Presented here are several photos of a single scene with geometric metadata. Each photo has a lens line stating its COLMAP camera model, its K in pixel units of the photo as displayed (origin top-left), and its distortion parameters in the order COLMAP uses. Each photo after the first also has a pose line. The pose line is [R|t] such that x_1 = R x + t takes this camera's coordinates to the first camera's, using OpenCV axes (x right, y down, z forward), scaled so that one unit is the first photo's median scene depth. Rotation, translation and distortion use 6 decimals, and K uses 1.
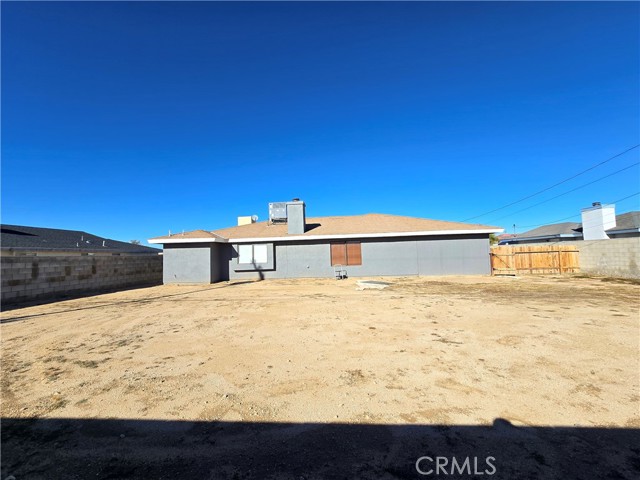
lens RADIAL K [[261.7, 0, 320.0], [0, 261.7, 240.0], [0, 0, 1]] dist [-0.002874, -0.000256]
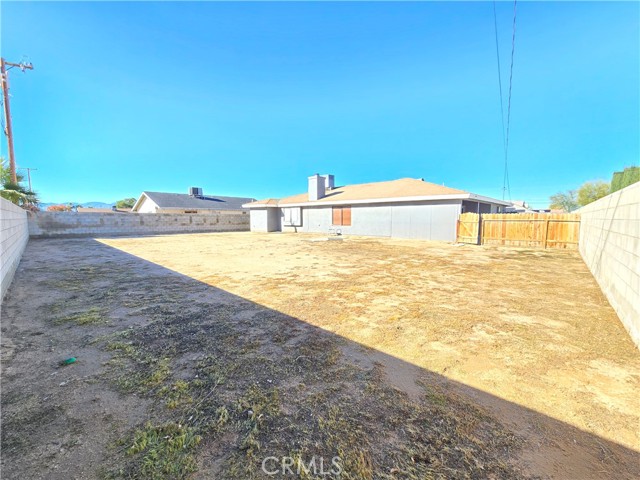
lens RADIAL K [[261.7, 0, 320.0], [0, 261.7, 240.0], [0, 0, 1]] dist [-0.002874, -0.000256]
pose [[0.775069, 0.084571, -0.626191, 0.819942], [0.013997, 0.988462, 0.150823, -0.025901], [0.631721, -0.125663, 0.764943, -0.047352]]
